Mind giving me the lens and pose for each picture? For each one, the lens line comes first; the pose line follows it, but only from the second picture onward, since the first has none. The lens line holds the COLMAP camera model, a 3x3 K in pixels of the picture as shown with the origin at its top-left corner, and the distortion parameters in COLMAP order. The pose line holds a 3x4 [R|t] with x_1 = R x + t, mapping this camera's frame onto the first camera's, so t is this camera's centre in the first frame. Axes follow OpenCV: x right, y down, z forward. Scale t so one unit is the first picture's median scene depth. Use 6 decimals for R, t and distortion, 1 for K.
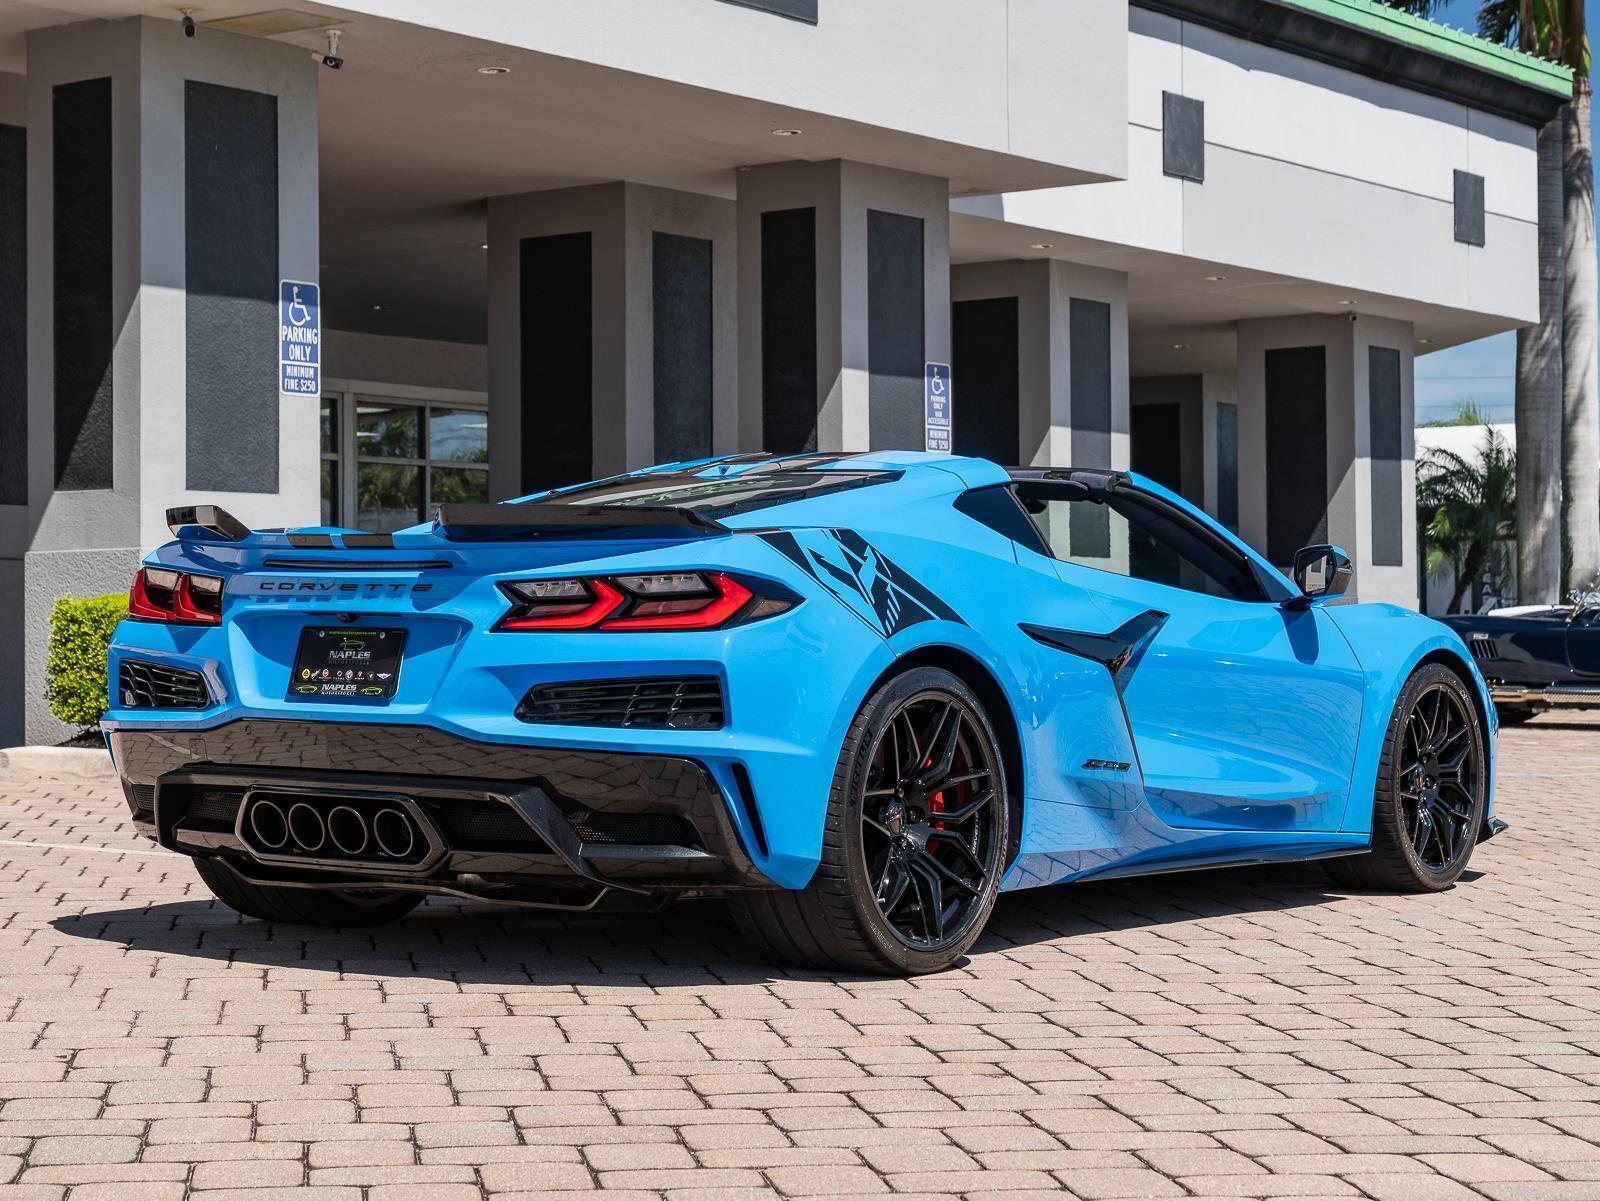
lens RADIAL K [[3253.5, 0, 816.3], [0, 3253.5, 598.6], [0, 0, 1]] dist [0.006652, 0.092694]
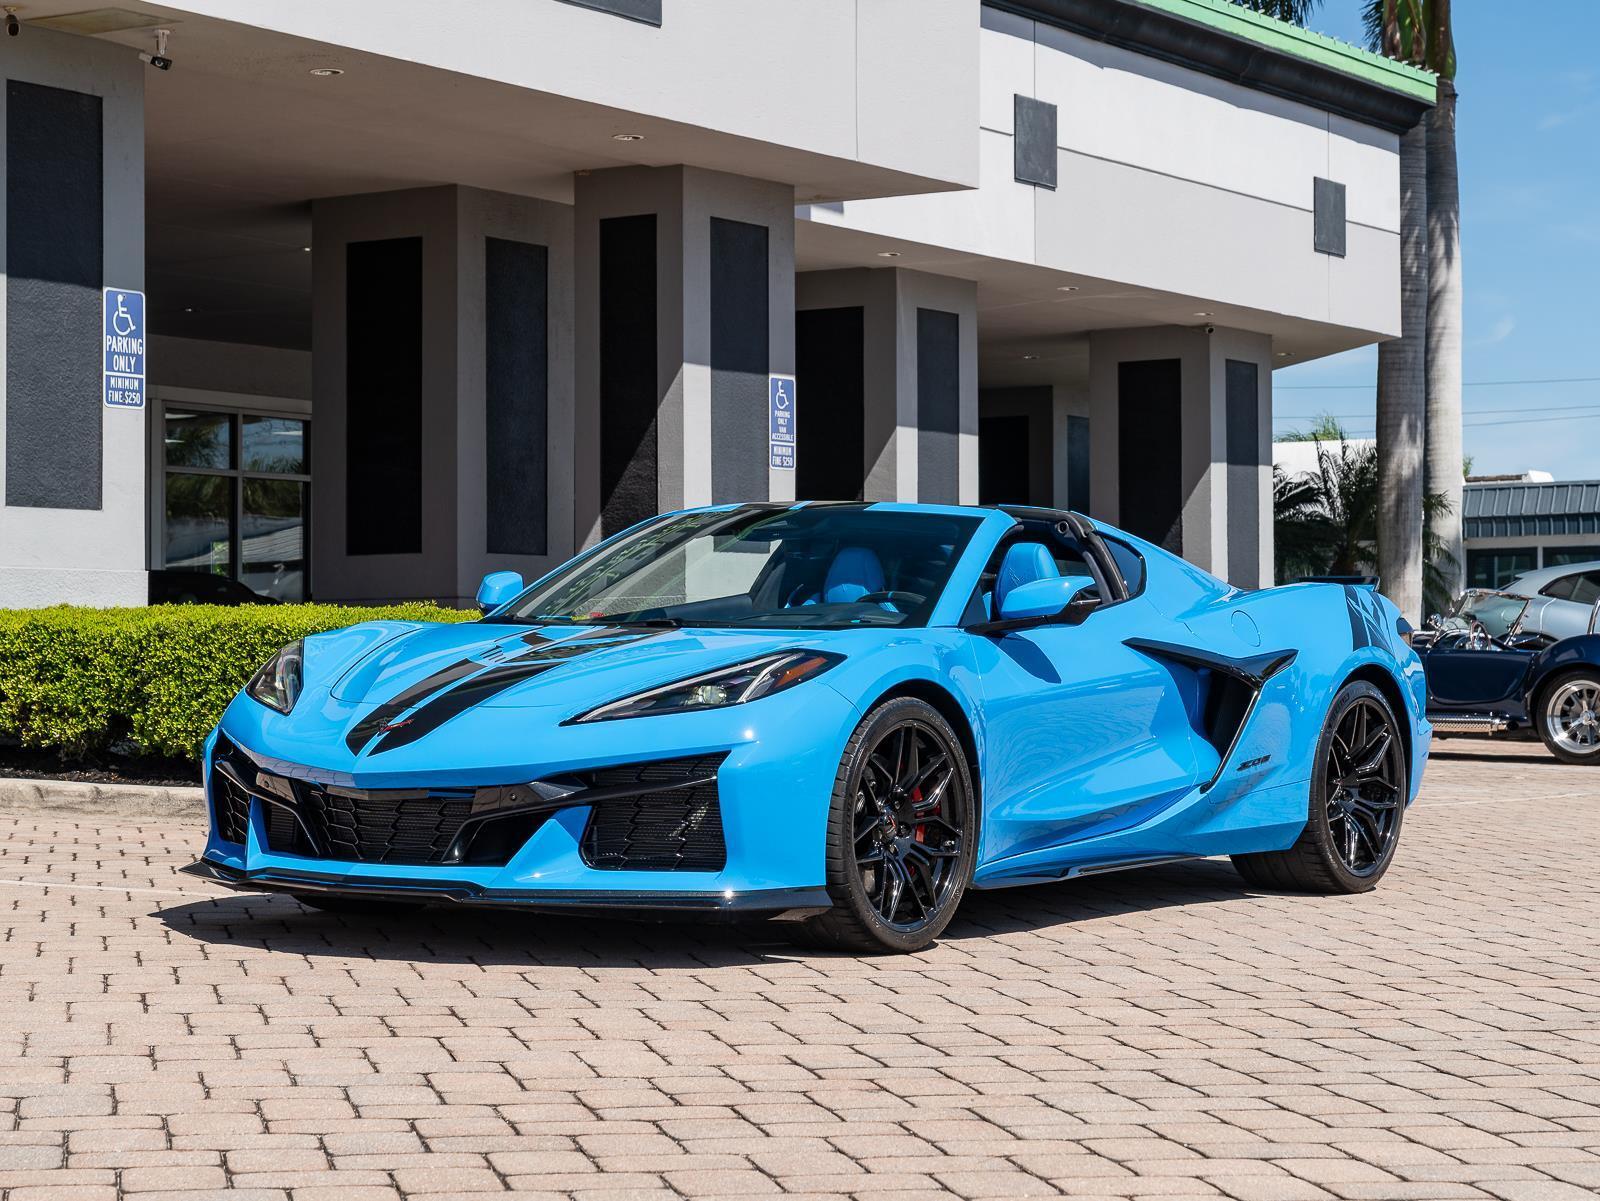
lens RADIAL K [[3471.9, 0, 800.0], [0, 3471.9, 600.5], [0, 0, 1]] dist [0.010781, 0.138827]
pose [[0.998890, 0.005314, 0.046809, -0.014625], [-0.005106, 0.999977, -0.004554, -0.003772], [-0.046832, 0.004309, 0.998893, -0.078364]]
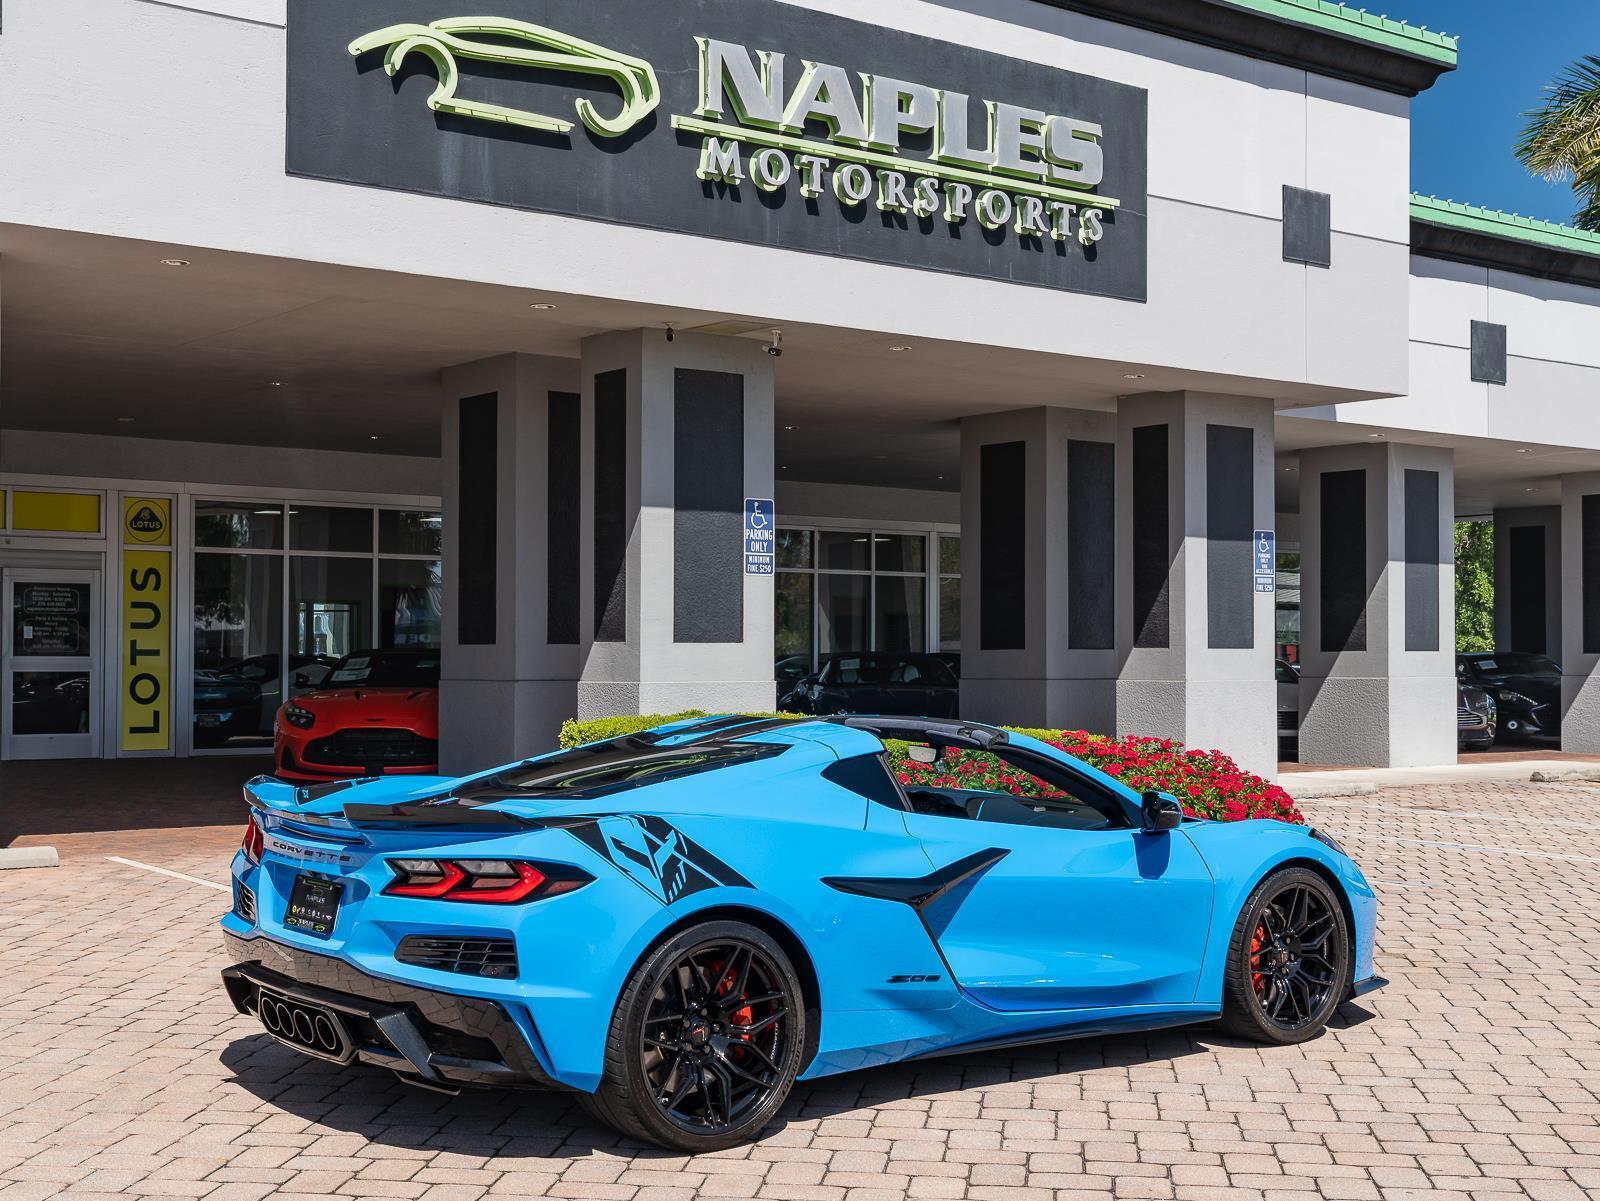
lens RADIAL K [[2144.7, 0, 798.1], [0, 2144.7, 620.2], [0, 0, 1]] dist [-0.008343, 0.022066]
pose [[0.961975, 0.002929, -0.273123, 0.272041], [-0.003157, 0.999995, -0.000397, -0.090801], [0.273120, 0.001244, 0.961979, 0.144379]]
